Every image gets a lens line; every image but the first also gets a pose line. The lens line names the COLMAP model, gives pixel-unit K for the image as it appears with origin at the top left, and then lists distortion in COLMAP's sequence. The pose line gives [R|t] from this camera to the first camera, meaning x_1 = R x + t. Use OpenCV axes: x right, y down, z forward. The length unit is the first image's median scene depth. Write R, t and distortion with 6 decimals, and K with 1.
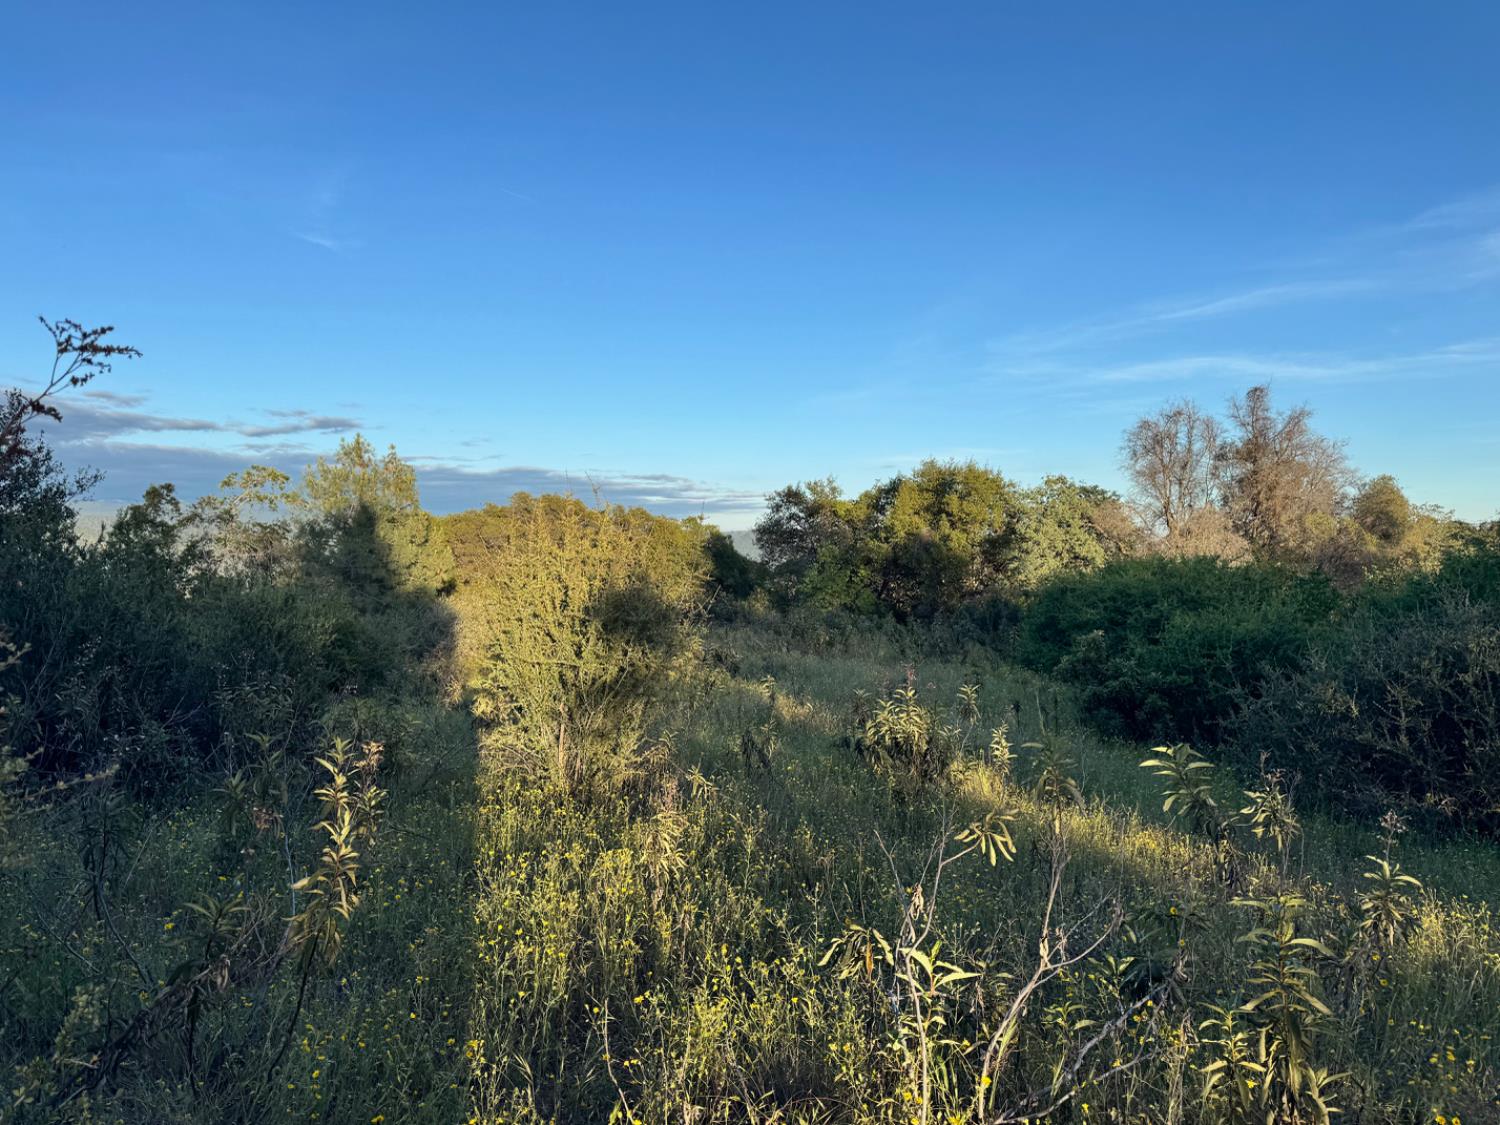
lens RADIAL K [[1082.5, 0, 752.8], [0, 1082.5, 571.4], [0, 0, 1]] dist [0.137169, -0.174572]
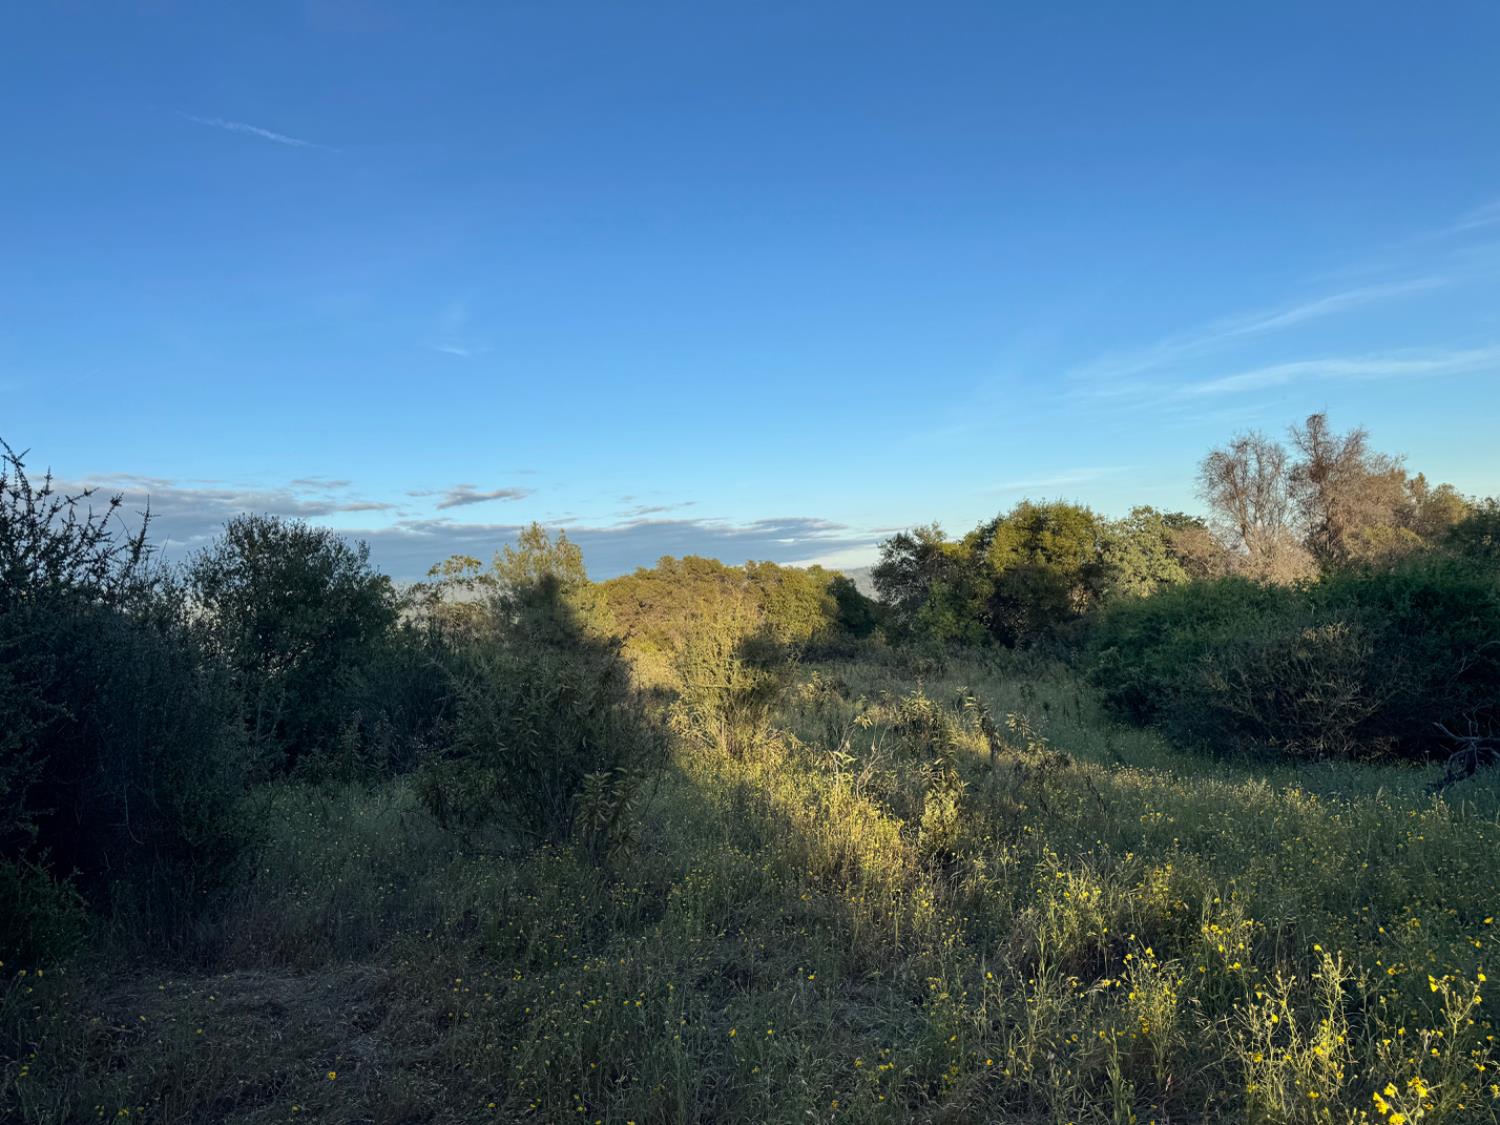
lens RADIAL K [[1120.0, 0, 742.0], [0, 1120.0, 566.9], [0, 0, 1]] dist [0.261784, -0.574248]
pose [[0.988046, -0.077423, -0.133309, 0.028442], [0.072440, 0.996495, -0.041839, -0.007610], [0.136081, 0.031682, 0.990191, -0.194709]]
